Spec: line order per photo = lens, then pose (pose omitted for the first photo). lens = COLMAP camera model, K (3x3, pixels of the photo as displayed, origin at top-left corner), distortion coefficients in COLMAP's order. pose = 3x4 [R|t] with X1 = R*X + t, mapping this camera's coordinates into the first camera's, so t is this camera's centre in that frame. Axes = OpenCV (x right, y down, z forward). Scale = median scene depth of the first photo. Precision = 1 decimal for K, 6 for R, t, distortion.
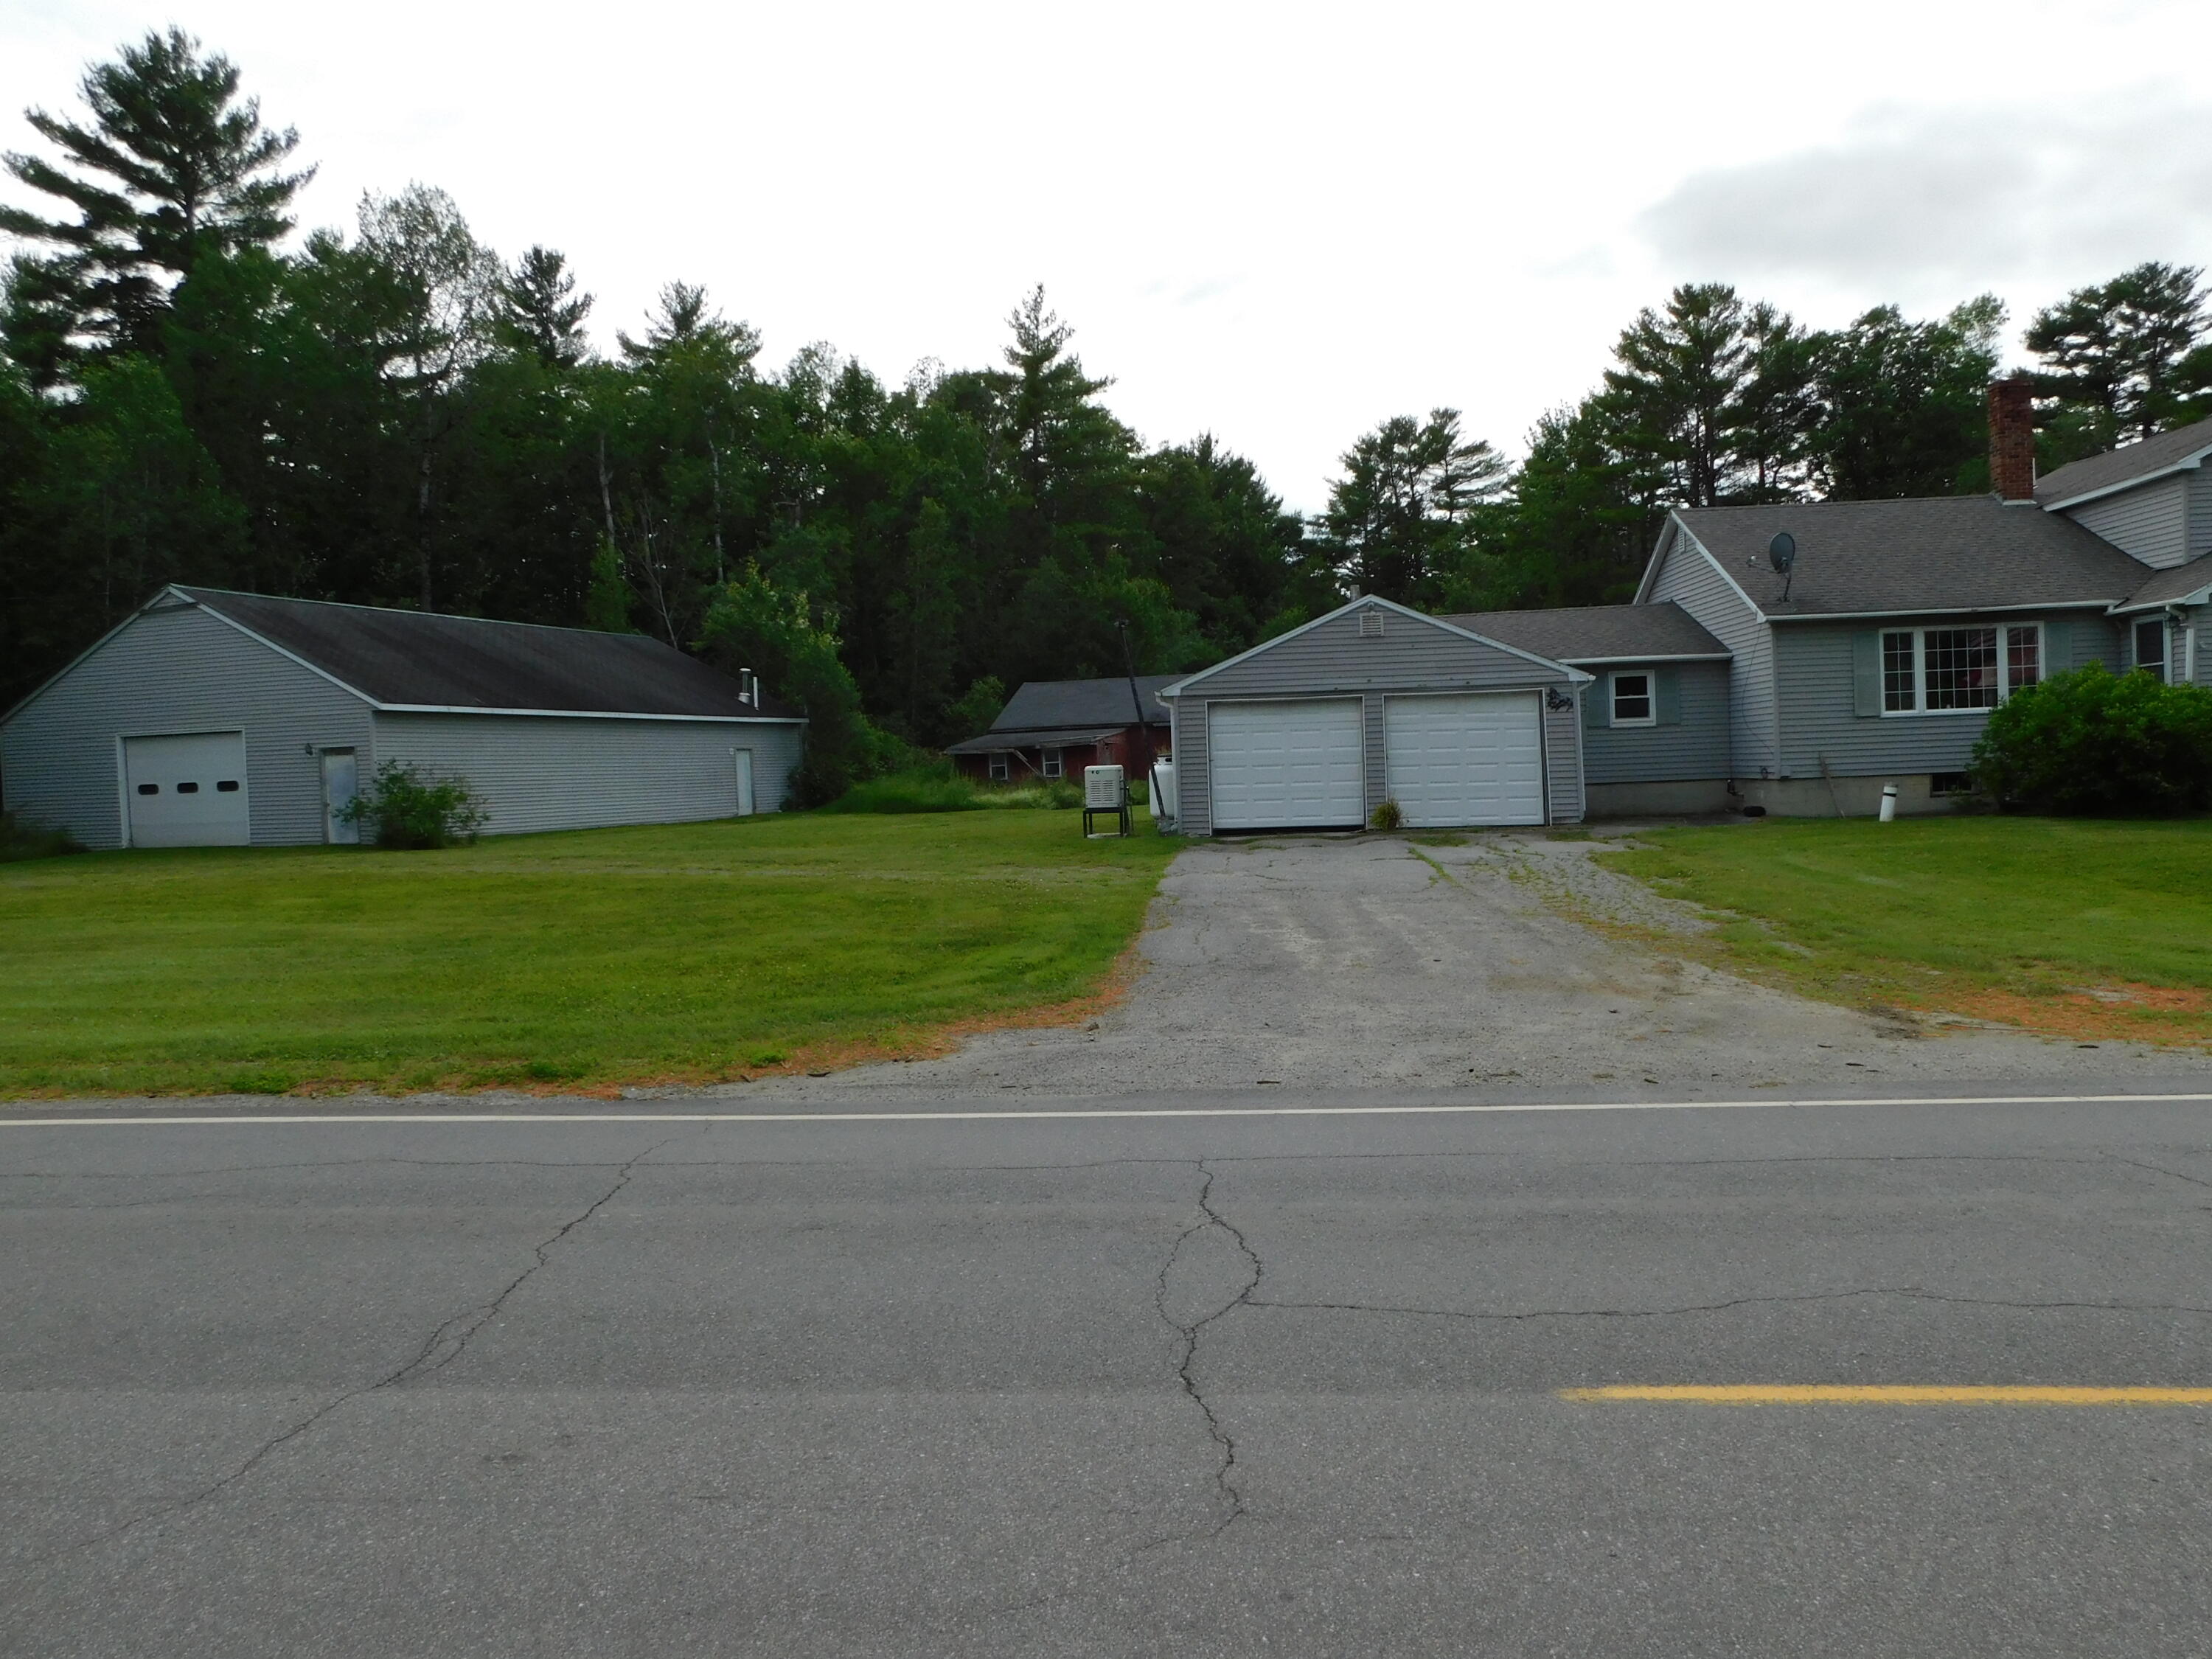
lens RADIAL K [[1651.4, 0, 1108.2], [0, 1651.4, 823.9], [0, 0, 1]] dist [-0.010118, 0.024164]
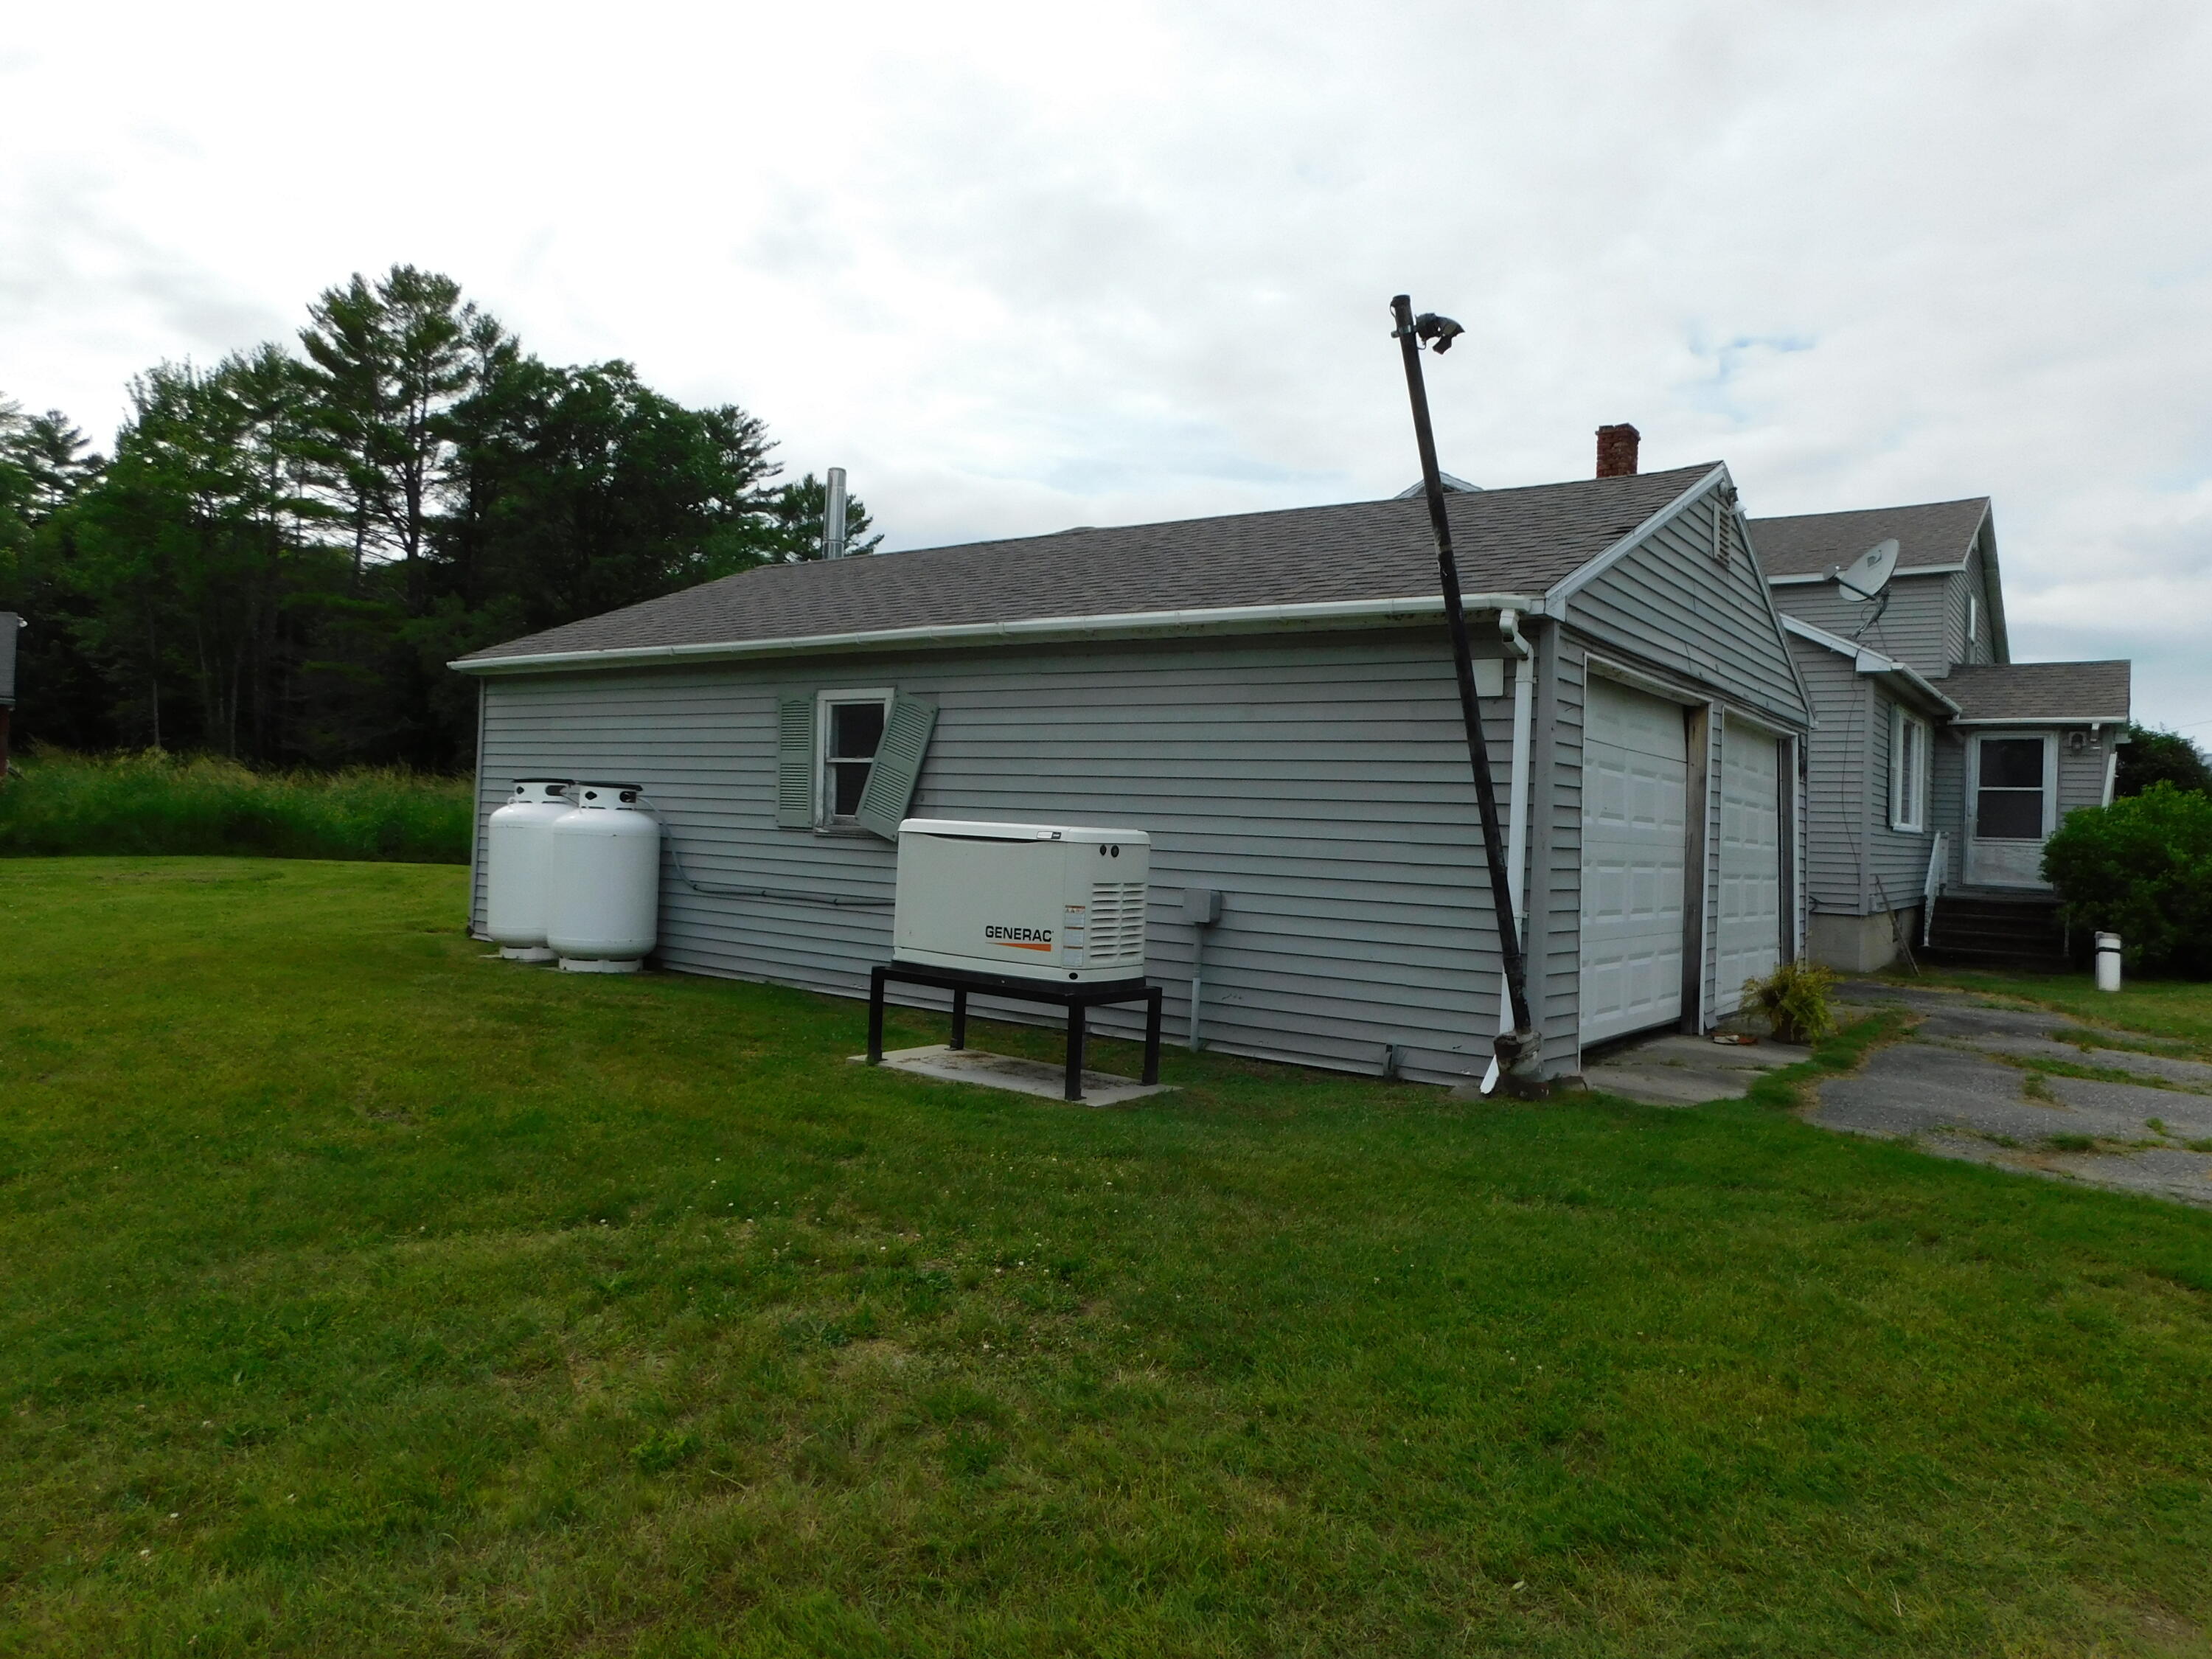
lens RADIAL K [[1457.2, 0, 1106.1], [0, 1457.2, 805.0], [0, 0, 1]] dist [-0.037764, 0.024988]
pose [[0.535423, 0.070647, 0.841624, -0.164404], [-0.031744, 0.997475, -0.063534, -0.017576], [-0.843987, 0.007301, 0.536314, 0.671013]]
